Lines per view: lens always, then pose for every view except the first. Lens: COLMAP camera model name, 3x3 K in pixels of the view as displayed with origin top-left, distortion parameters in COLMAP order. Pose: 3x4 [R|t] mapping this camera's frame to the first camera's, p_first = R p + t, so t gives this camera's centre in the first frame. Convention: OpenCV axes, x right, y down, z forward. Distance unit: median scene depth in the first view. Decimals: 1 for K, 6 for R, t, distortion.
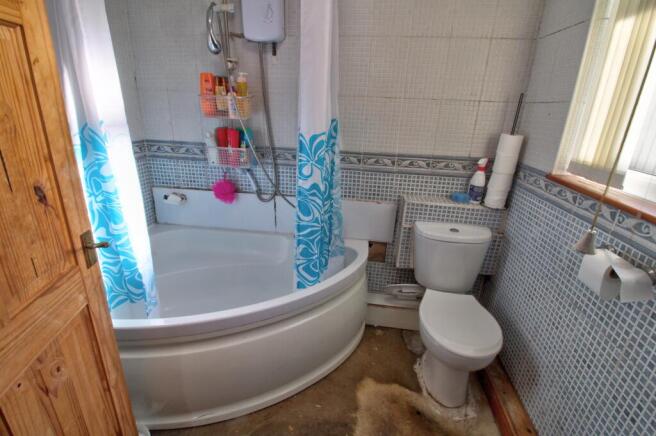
lens RADIAL K [[308.5, 0, 325.5], [0, 308.5, 214.4], [0, 0, 1]] dist [-0.003235, -0.000068]
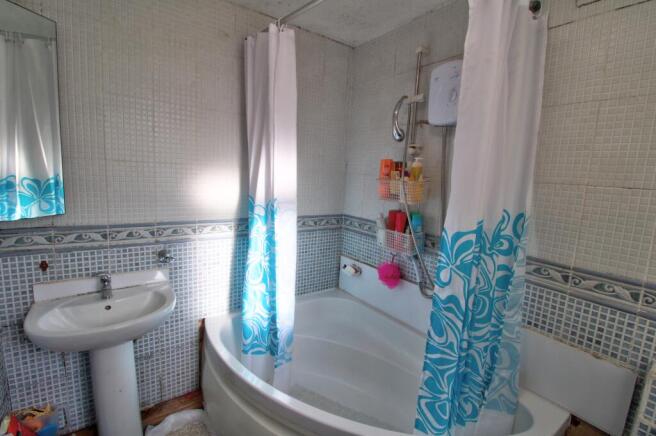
lens RADIAL K [[299.8, 0, 328.0], [0, 299.8, 218.0], [0, 0, 1]] dist [-0.013910, -0.000232]
pose [[0.693108, 0.105318, -0.713099, 0.210782], [-0.265005, 0.957219, -0.116204, -0.098388], [0.670354, 0.269516, 0.691366, 0.220980]]
